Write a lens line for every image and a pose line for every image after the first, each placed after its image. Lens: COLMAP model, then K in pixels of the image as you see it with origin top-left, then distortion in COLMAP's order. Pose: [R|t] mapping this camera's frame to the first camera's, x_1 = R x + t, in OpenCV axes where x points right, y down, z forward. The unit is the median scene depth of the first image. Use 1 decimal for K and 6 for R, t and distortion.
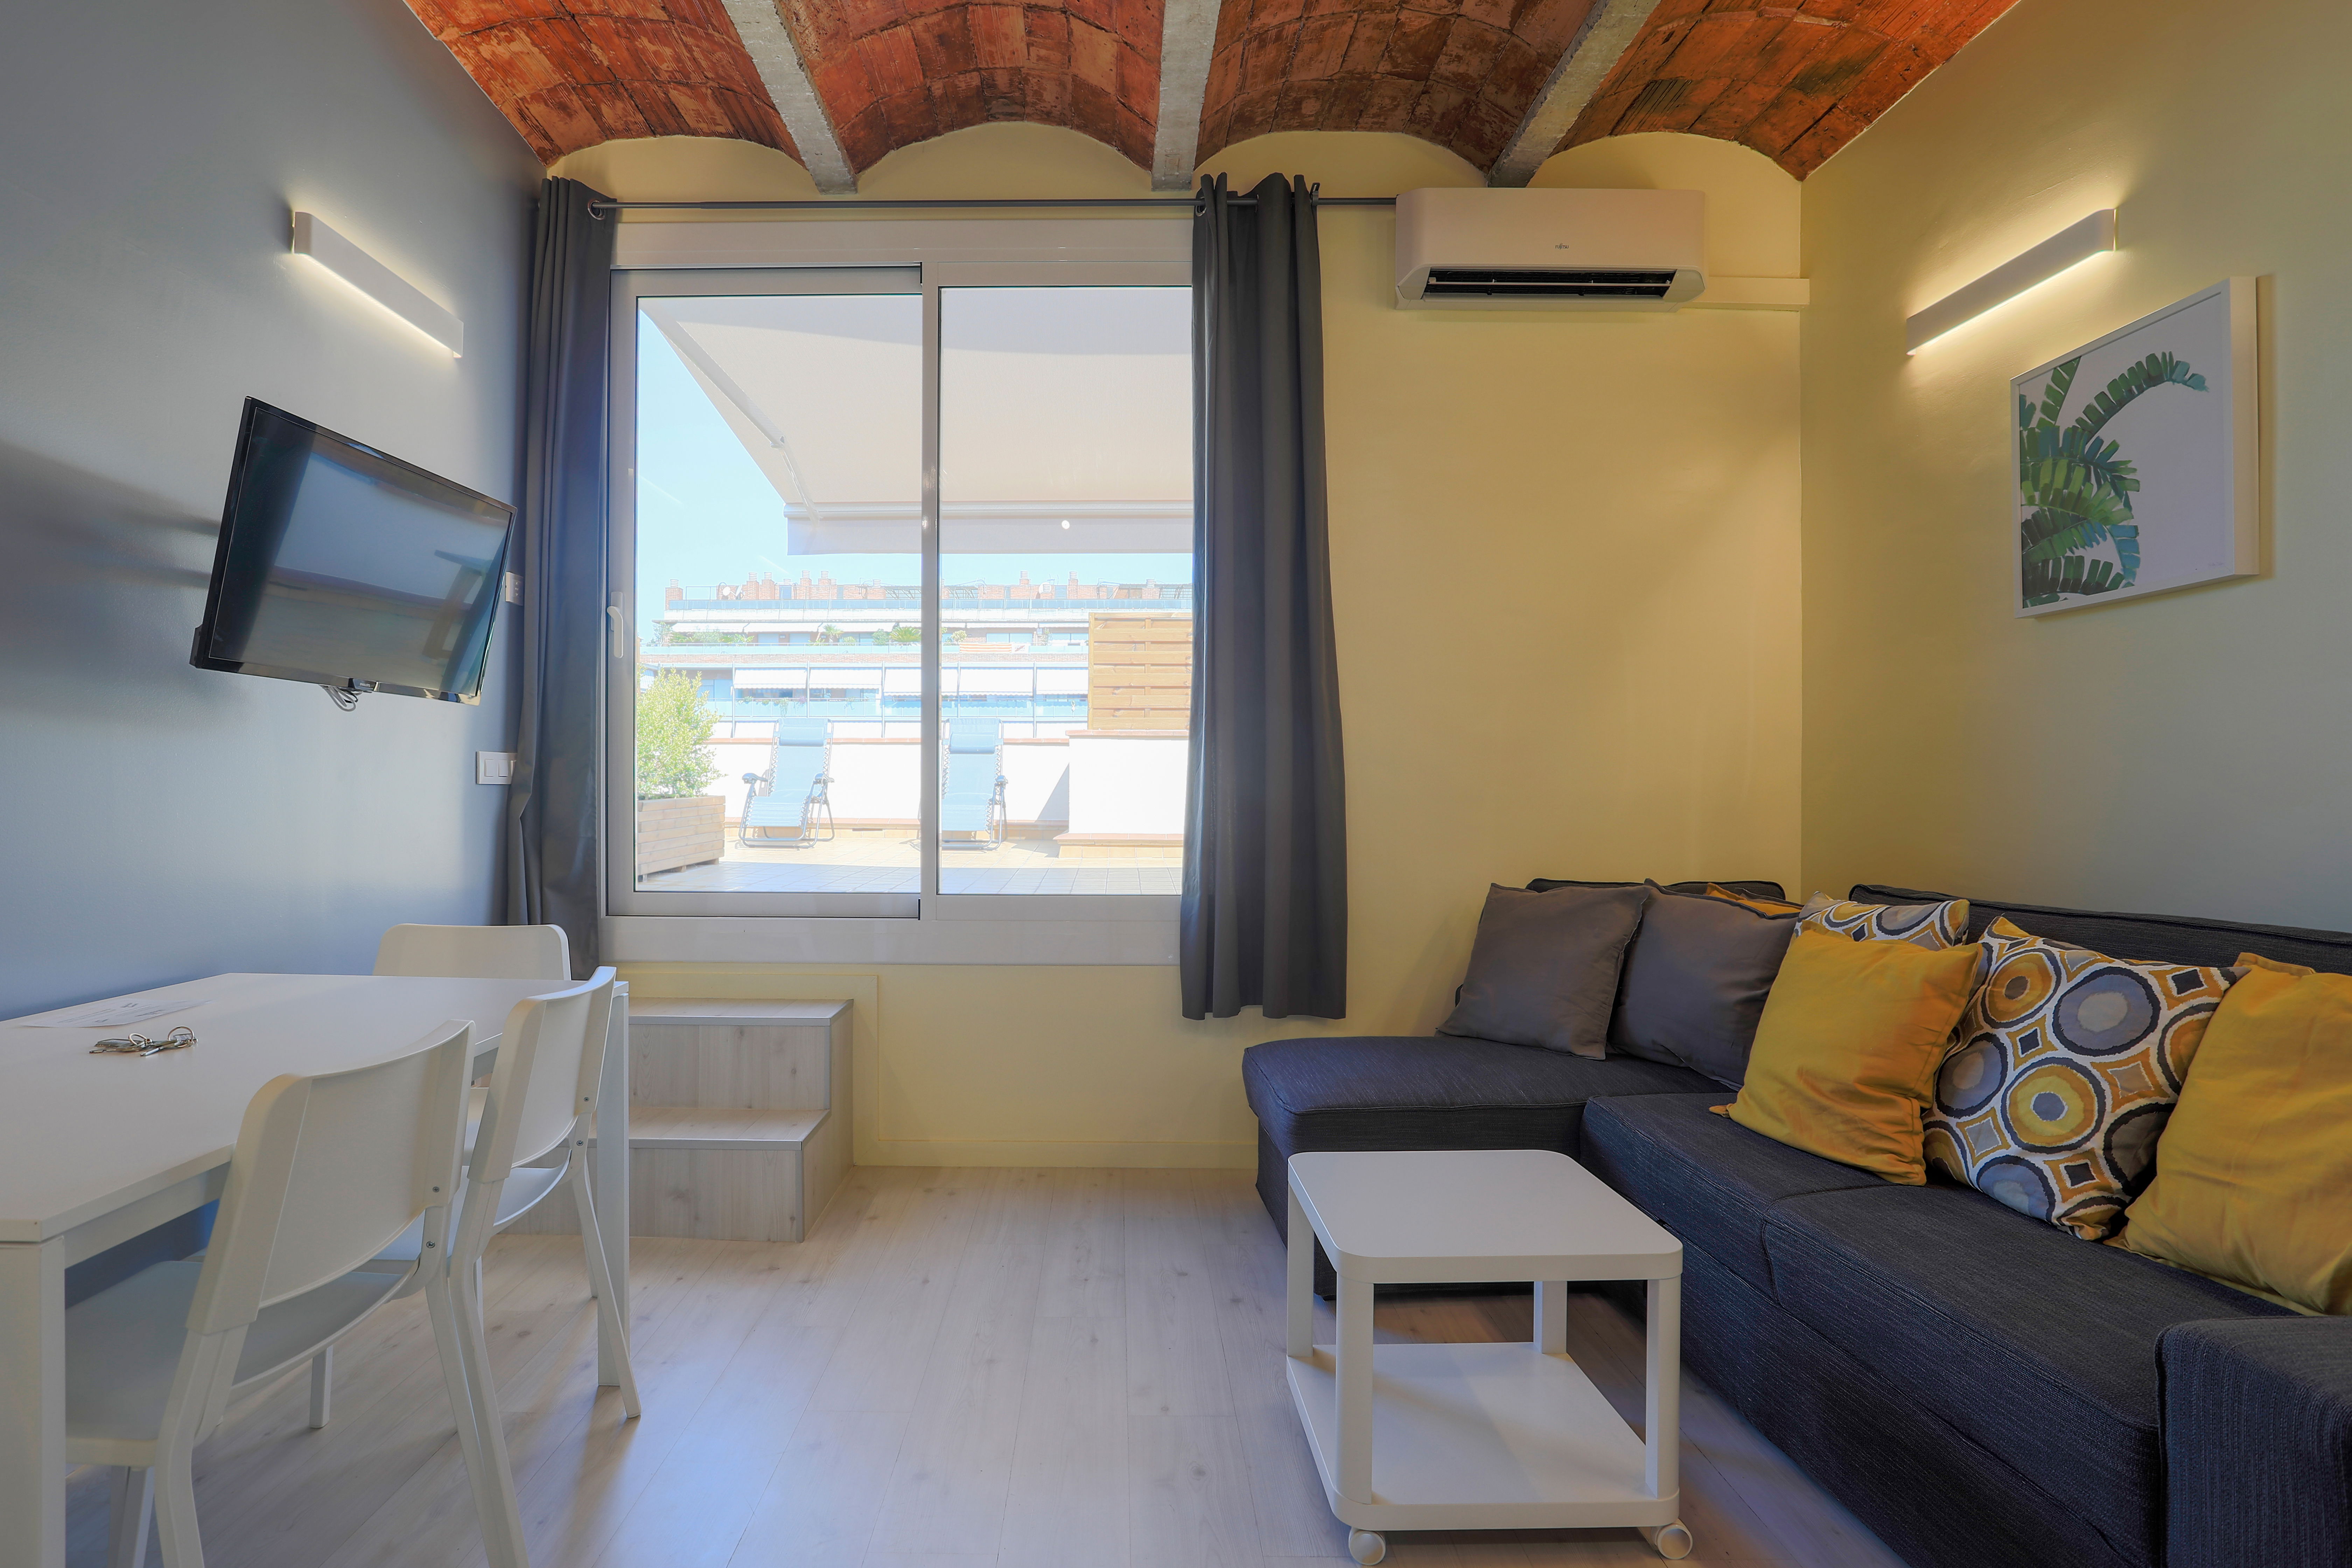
lens RADIAL K [[1218.9, 0, 1125.8], [0, 1218.9, 786.6], [0, 0, 1]] dist [-0.051895, 0.027811]
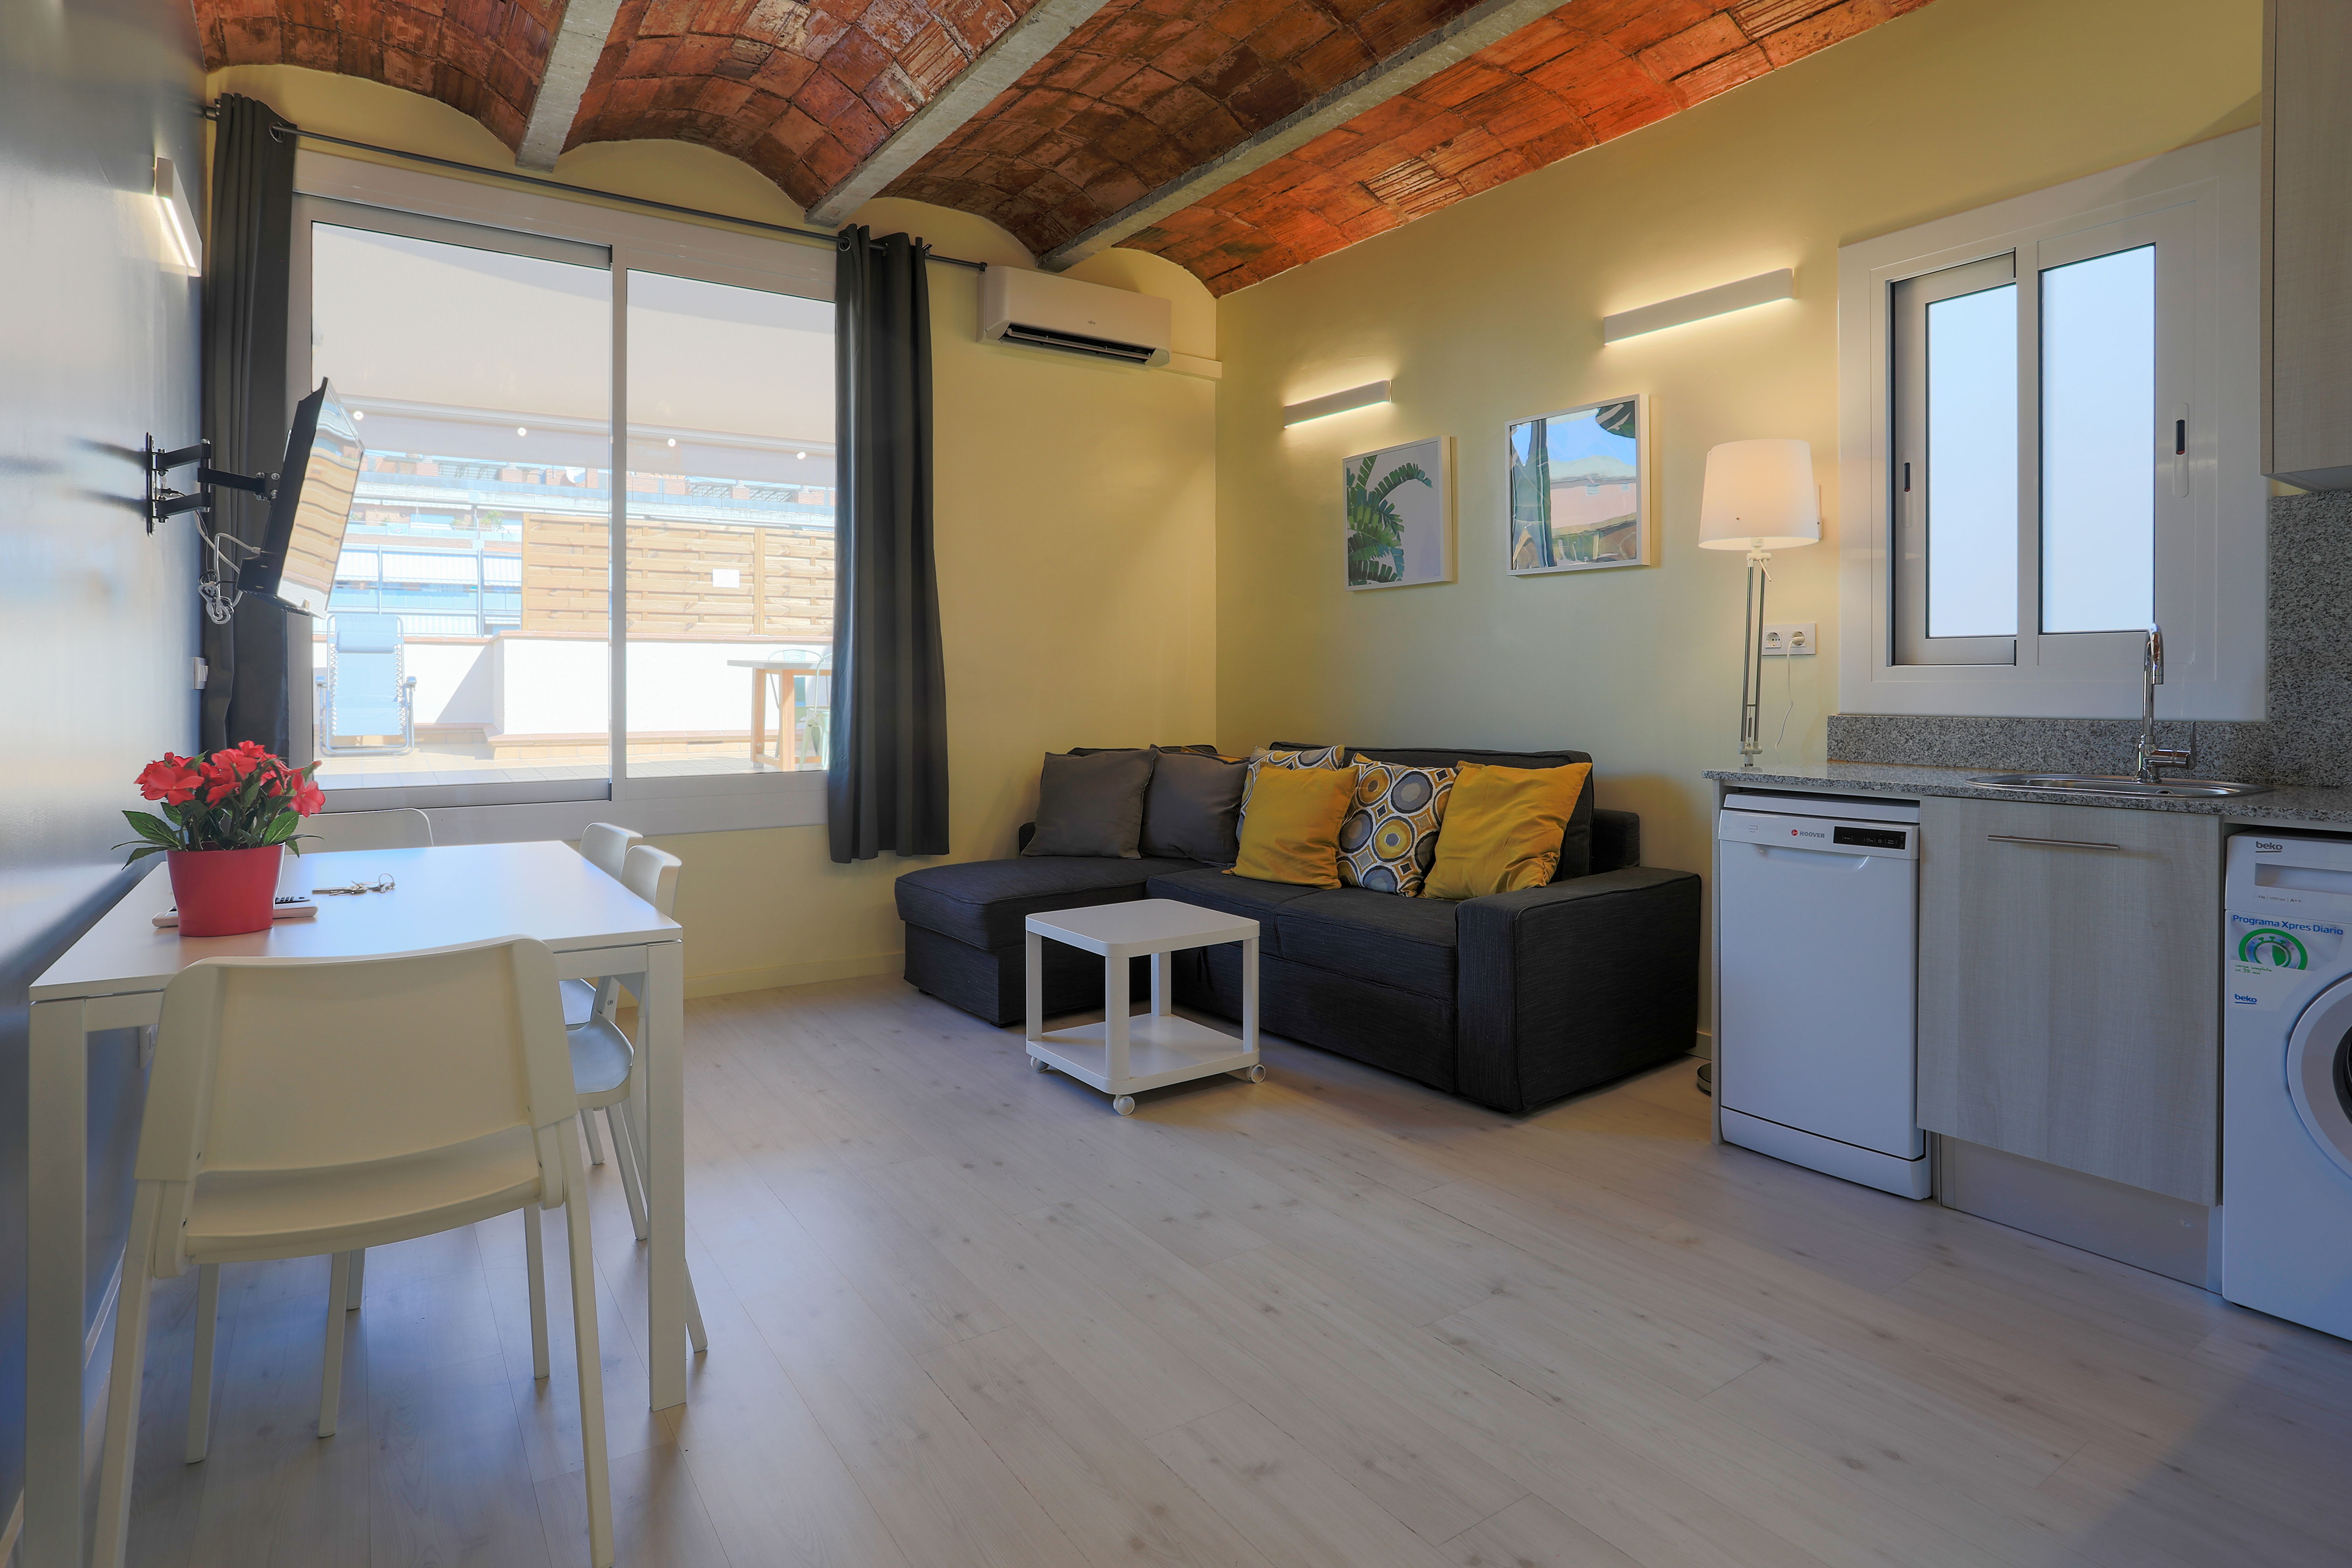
lens RADIAL K [[1218.9, 0, 1160.9], [0, 1218.9, 677.5], [0, 0, 1]] dist [-0.051895, 0.027811]
pose [[0.828895, -0.001328, 0.559402, -0.450376], [0.004771, 0.999978, -0.004696, -0.003287], [-0.559383, 0.006561, 0.828883, -0.321650]]
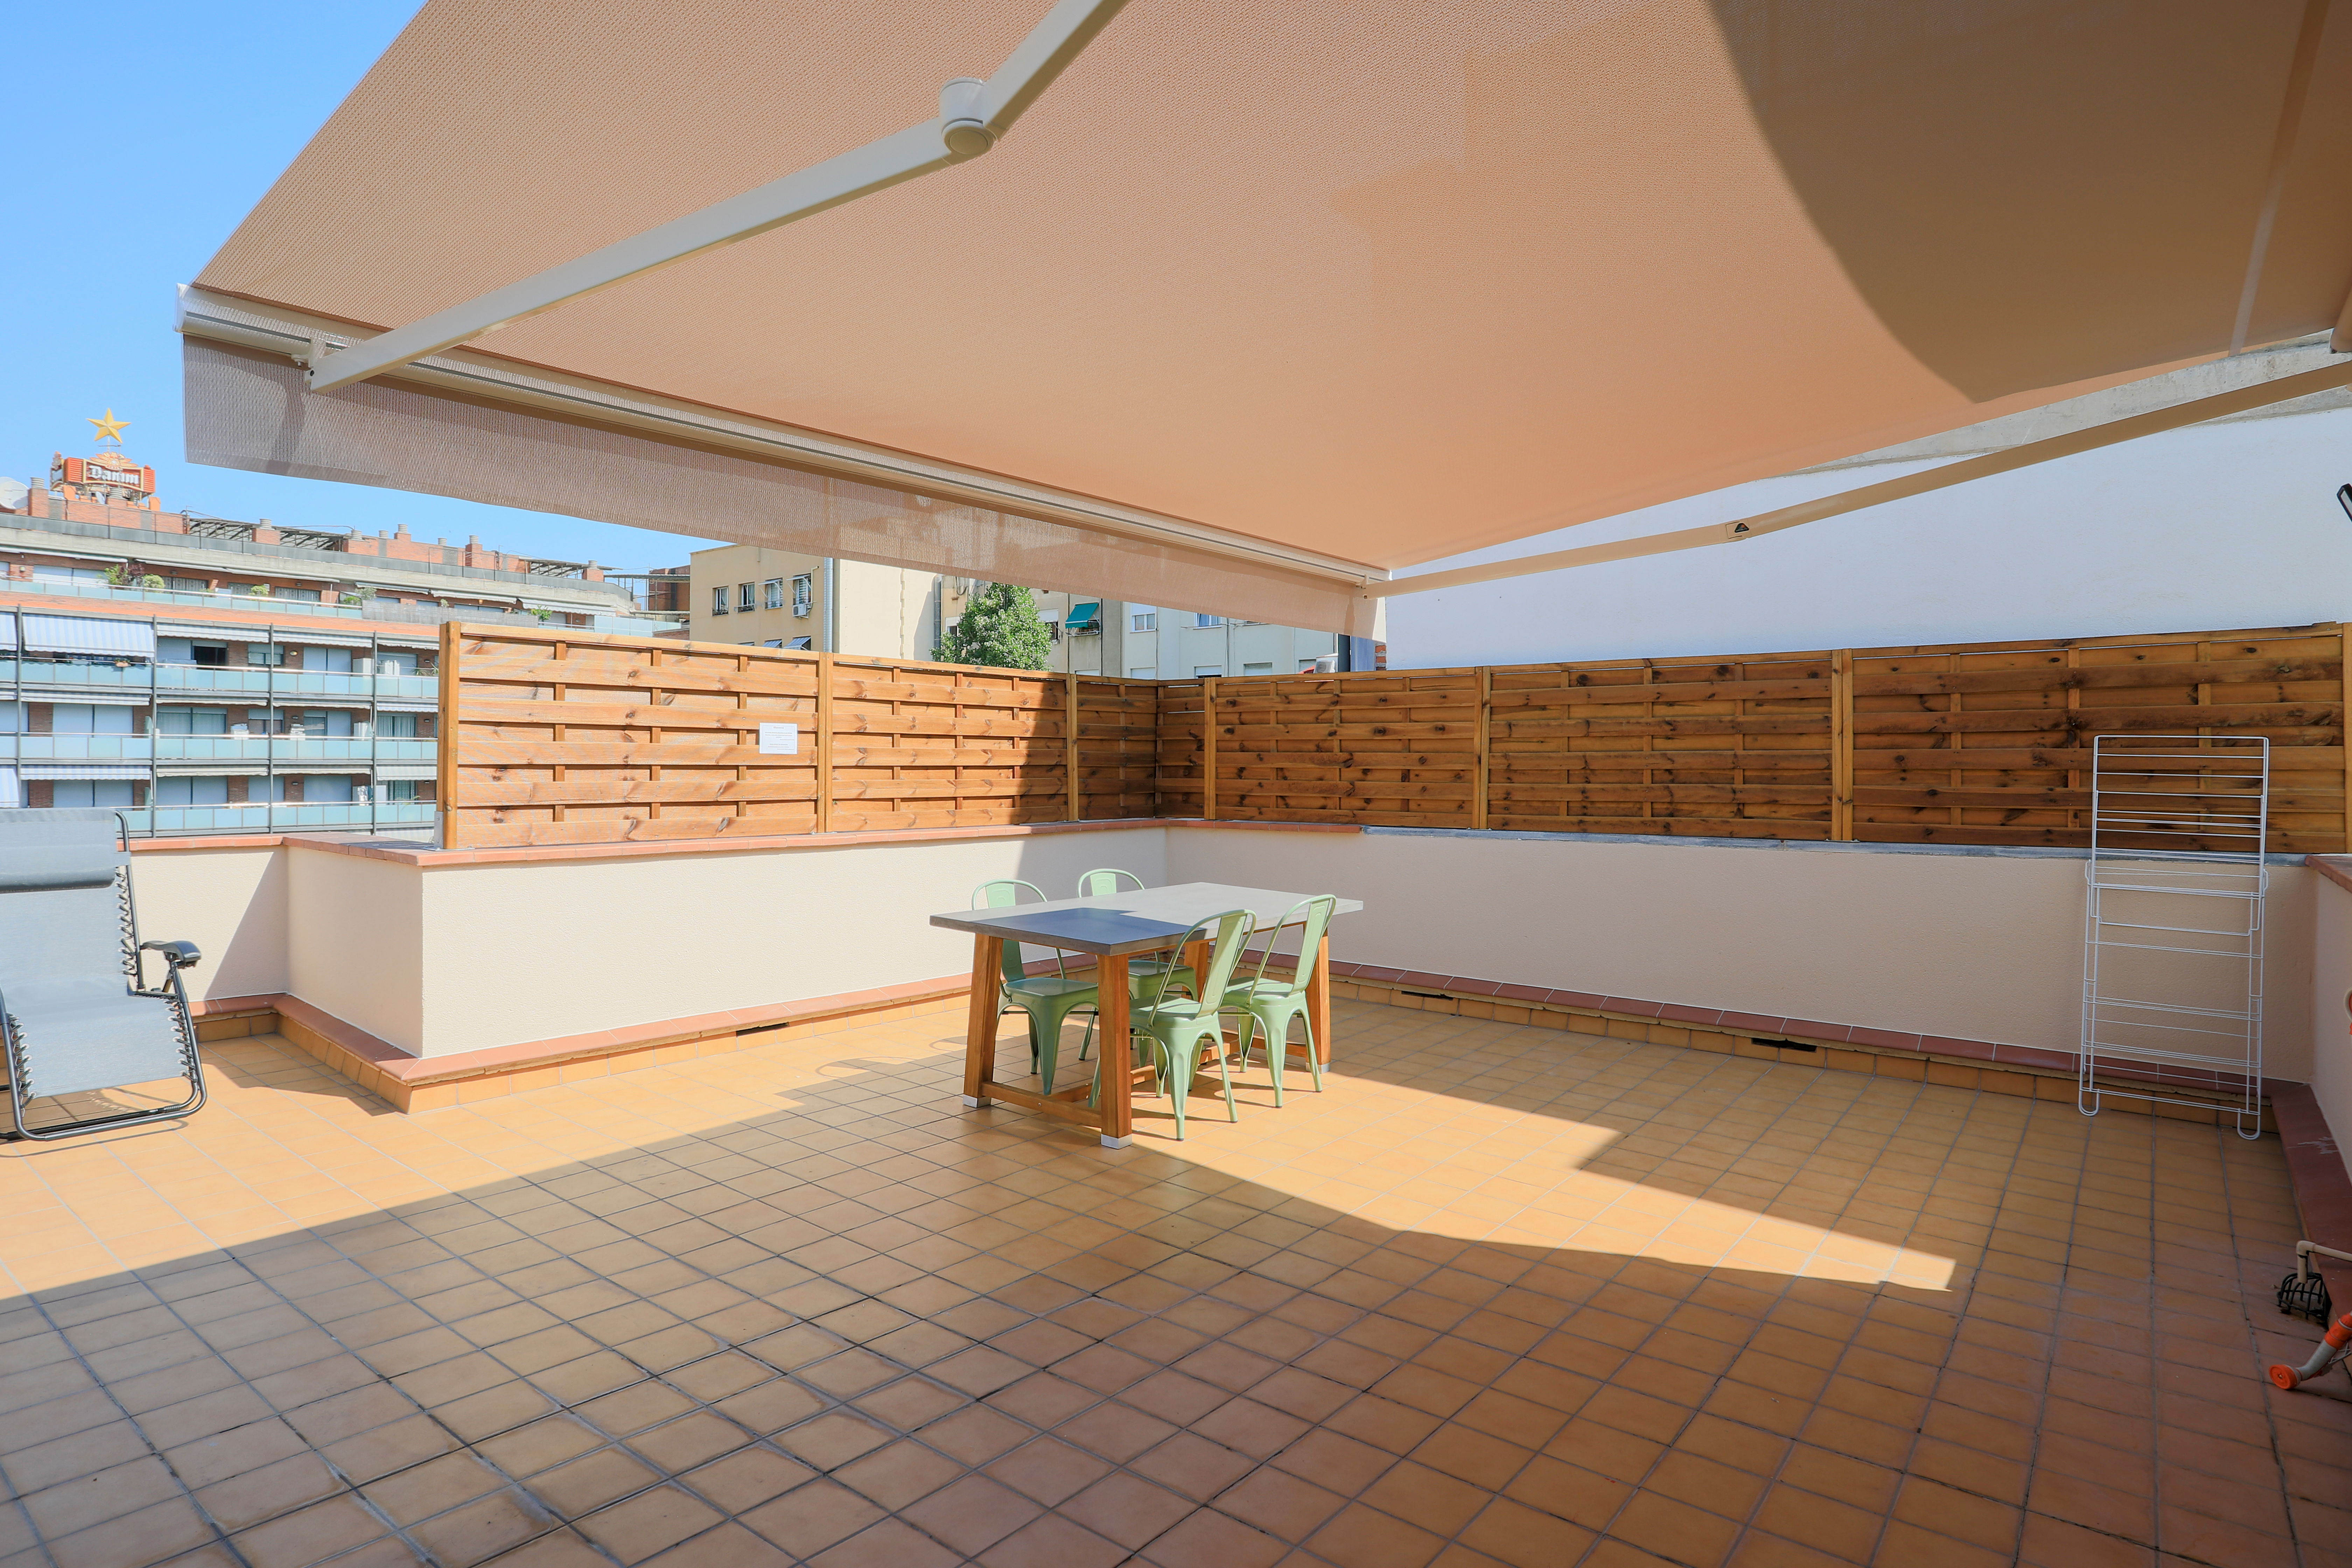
lens RADIAL K [[1218.9, 0, 1221.2], [0, 1218.9, 761.9], [0, 0, 1]] dist [-0.051895, 0.027811]
pose [[0.636924, 0.008973, 0.770875, -0.642923], [-0.003376, 0.999955, -0.008850, -0.238200], [-0.770919, 0.003034, 0.636925, 1.243205]]
